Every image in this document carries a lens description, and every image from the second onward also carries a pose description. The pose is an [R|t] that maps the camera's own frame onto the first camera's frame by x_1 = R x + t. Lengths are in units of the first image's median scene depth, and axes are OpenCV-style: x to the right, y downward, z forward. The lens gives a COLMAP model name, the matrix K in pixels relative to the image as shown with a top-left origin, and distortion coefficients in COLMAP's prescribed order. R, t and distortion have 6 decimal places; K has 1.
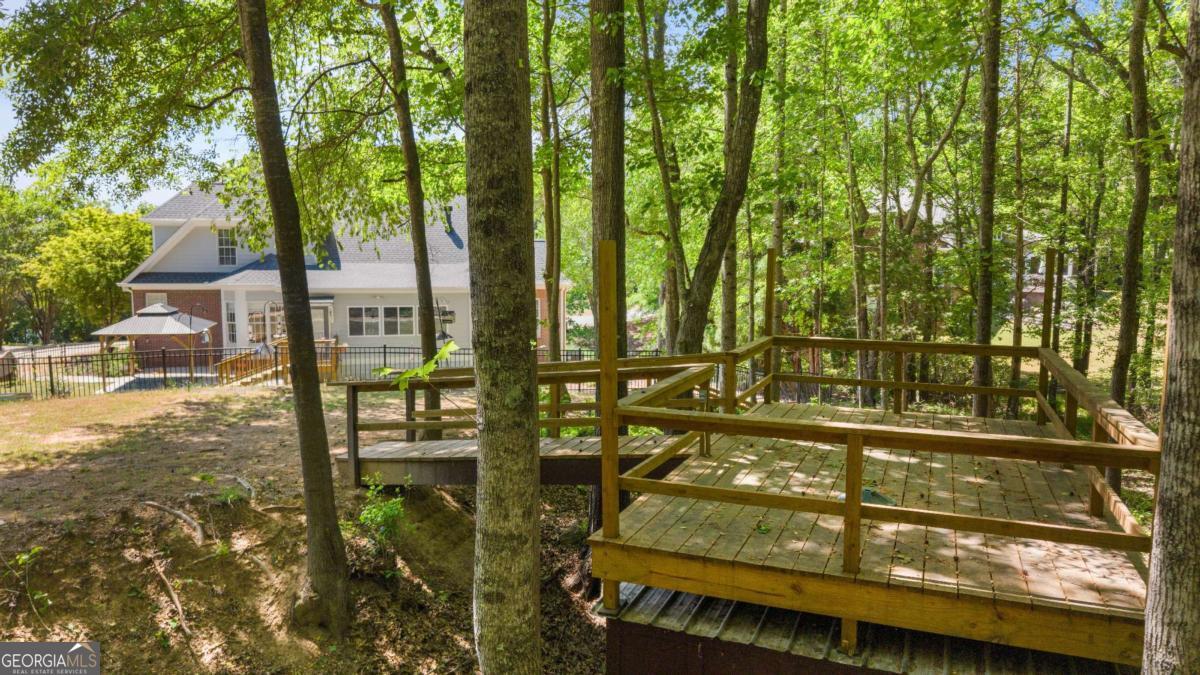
lens RADIAL K [[837.2, 0, 605.4], [0, 837.2, 338.8], [0, 0, 1]] dist [0.046641, -0.037800]
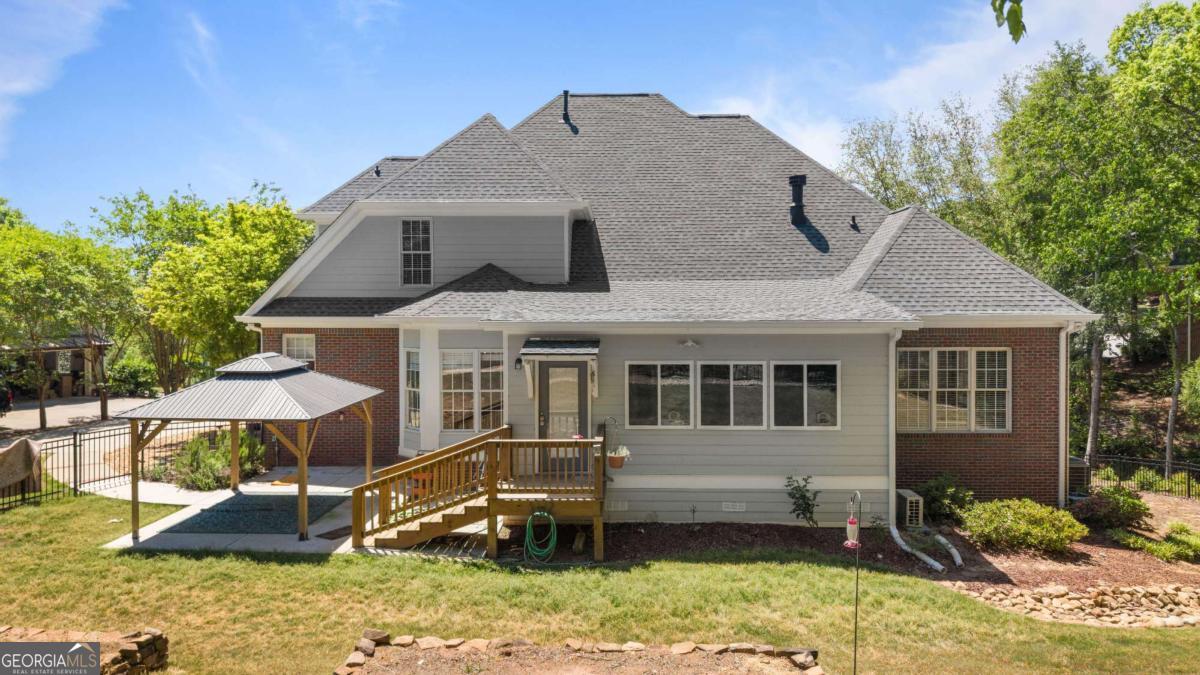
lens RADIAL K [[837.2, 0, 605.4], [0, 837.2, 338.8], [0, 0, 1]] dist [0.046641, -0.037800]
pose [[0.959863, 0.004054, -0.280439, -0.179102], [-0.020232, 0.998291, -0.054816, -0.024444], [0.279738, 0.058289, 0.958305, 0.526045]]
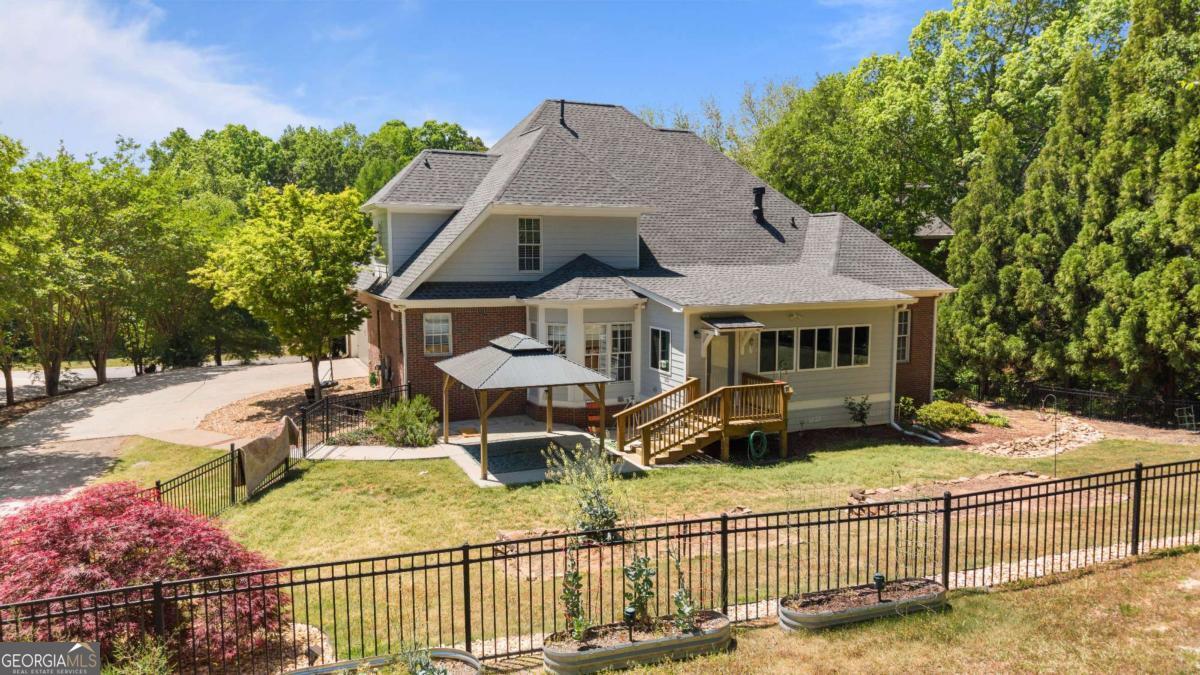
lens RADIAL K [[813.5, 0, 622.5], [0, 813.5, 368.1], [0, 0, 1]] dist [0.093579, -0.163978]
pose [[0.985646, -0.026634, 0.166713, -0.506256], [0.018366, 0.998533, 0.050946, -0.041446], [-0.167825, -0.047153, 0.984688, 0.335516]]
